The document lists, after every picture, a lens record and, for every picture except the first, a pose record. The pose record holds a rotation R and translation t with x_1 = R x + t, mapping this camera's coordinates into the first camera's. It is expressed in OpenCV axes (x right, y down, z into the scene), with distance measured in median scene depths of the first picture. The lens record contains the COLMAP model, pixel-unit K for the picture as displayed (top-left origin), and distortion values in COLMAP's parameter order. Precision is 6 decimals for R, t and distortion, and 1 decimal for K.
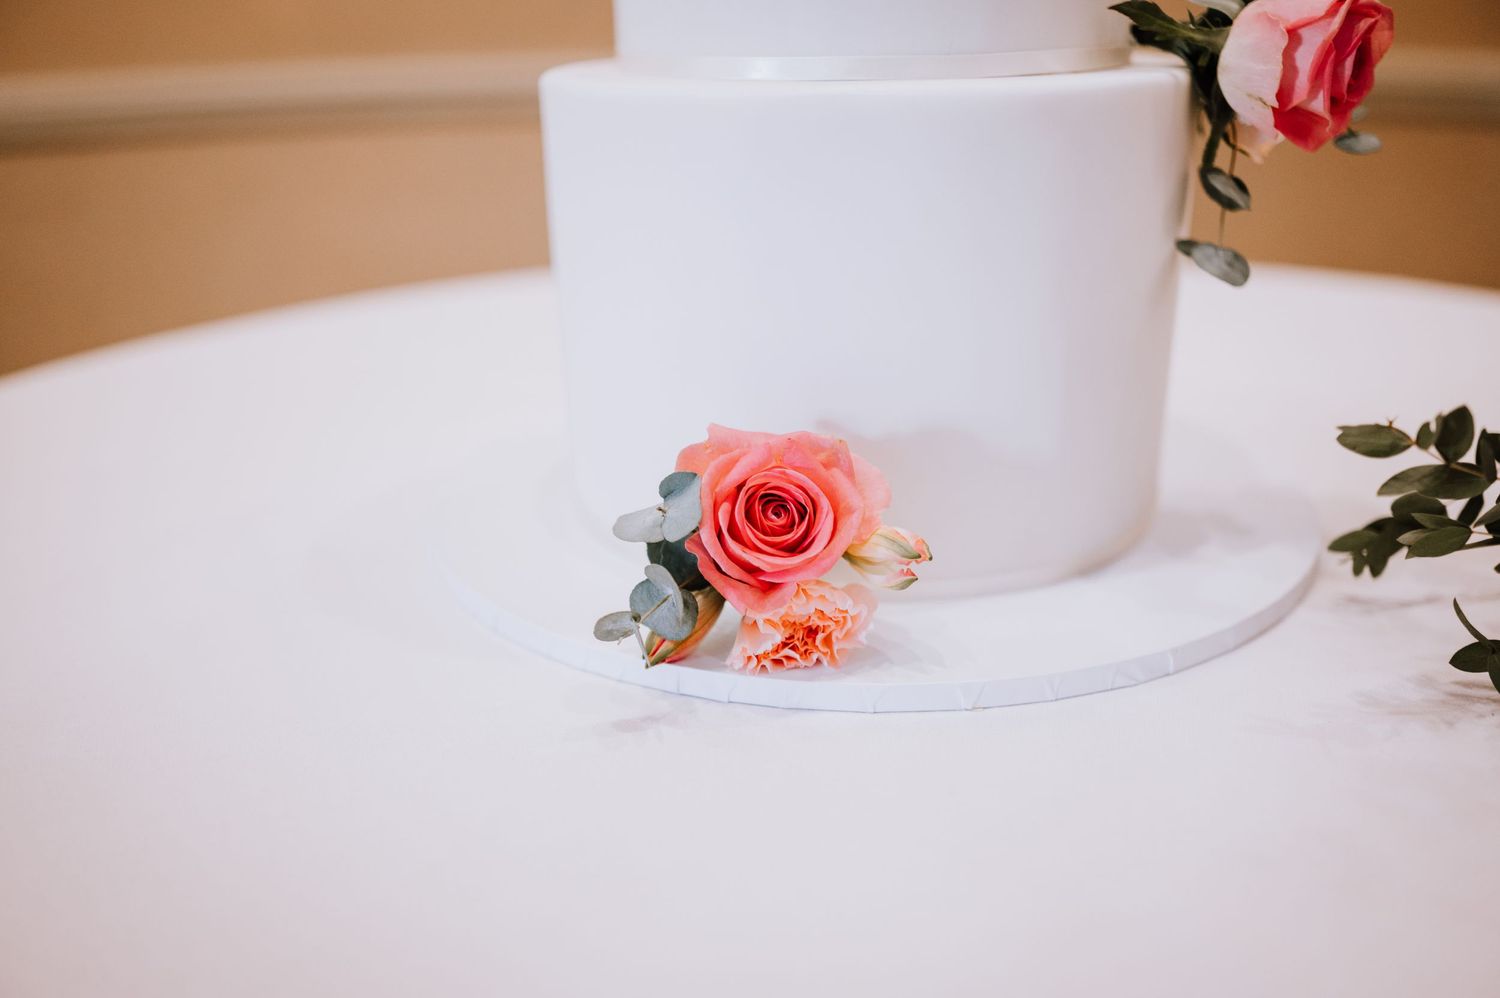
lens RADIAL K [[1442.7, 0, 750.0], [0, 1442.7, 499.0], [0, 0, 1]] dist [0.004045, 0.022225]
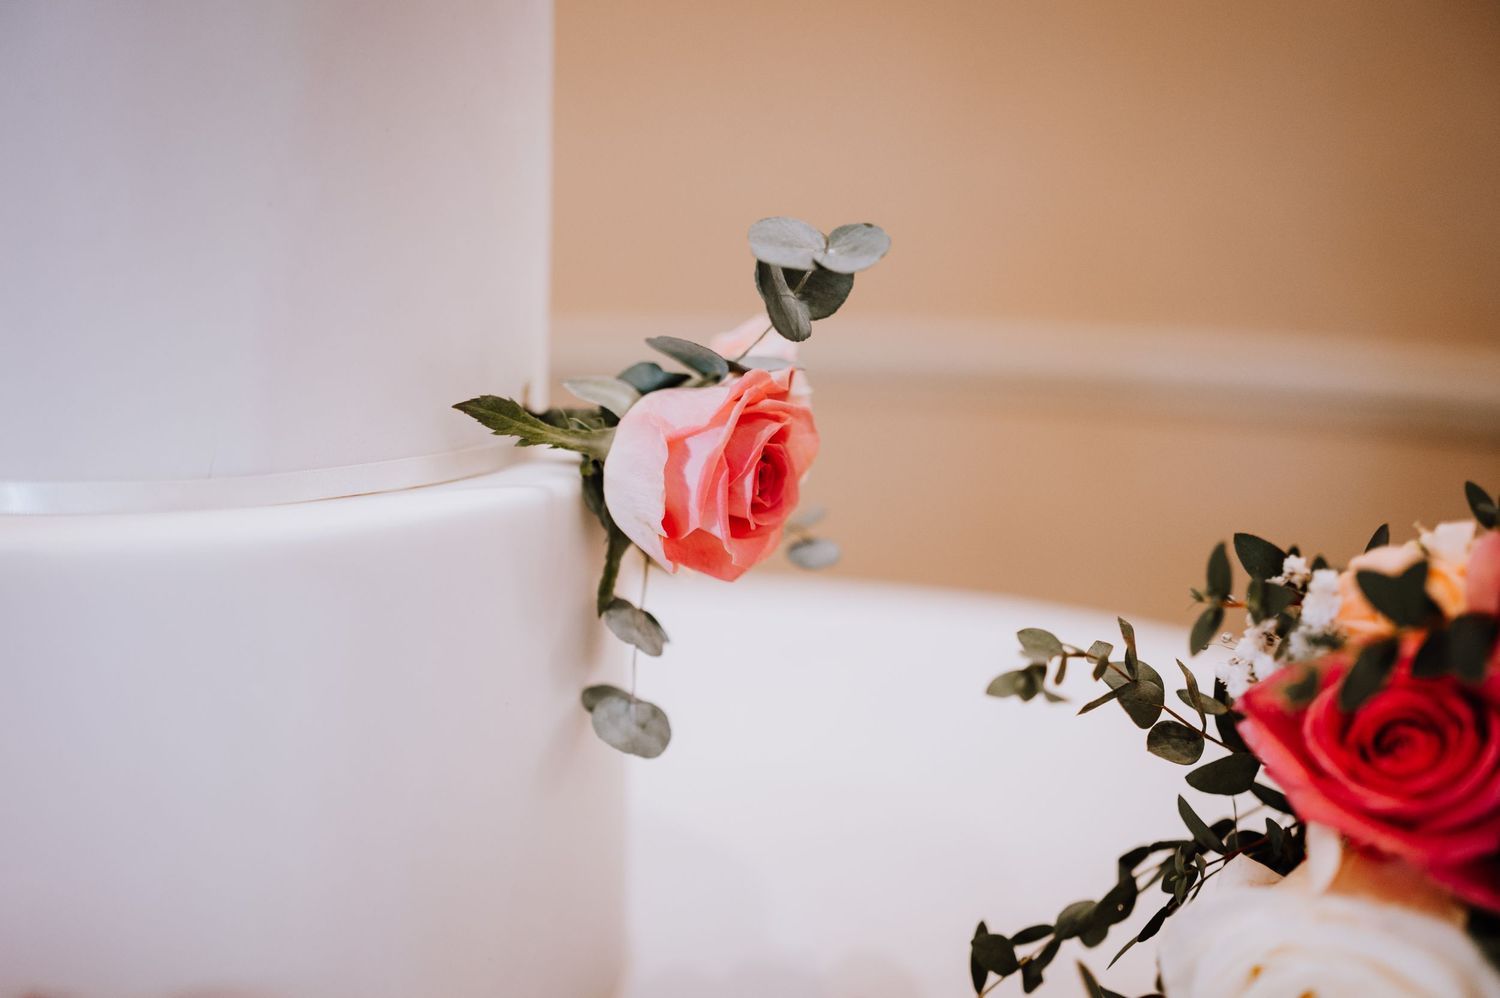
lens RADIAL K [[1442.7, 0, 750.0], [0, 1442.7, 499.0], [0, 0, 1]] dist [0.004045, 0.022225]
pose [[0.986901, -0.018138, 0.160305, 0.293294], [0.043929, 0.986326, -0.158846, -0.171421], [-0.155231, 0.163808, 0.974202, 0.253017]]
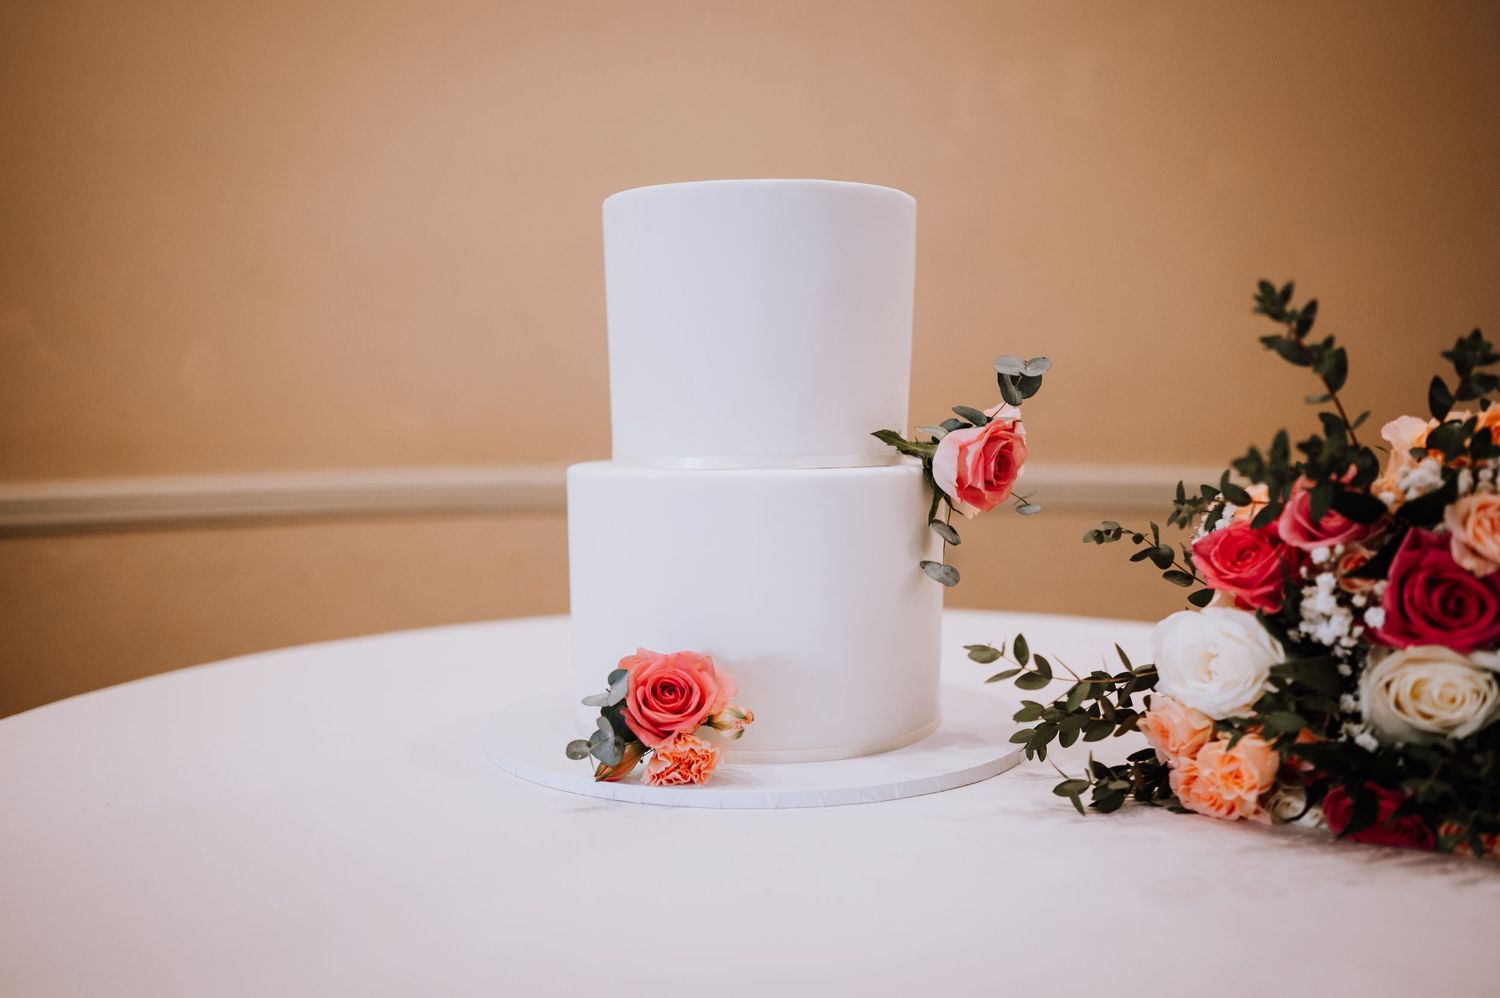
lens RADIAL K [[1499.9, 0, 750.0], [0, 1499.9, 499.0], [0, 0, 1]] dist [-0.000088, 0.036462]
pose [[0.997507, 0.013818, -0.069206, 0.239310], [-0.032494, 0.960437, -0.276596, 0.285483], [0.062646, 0.278155, 0.958491, -0.854555]]
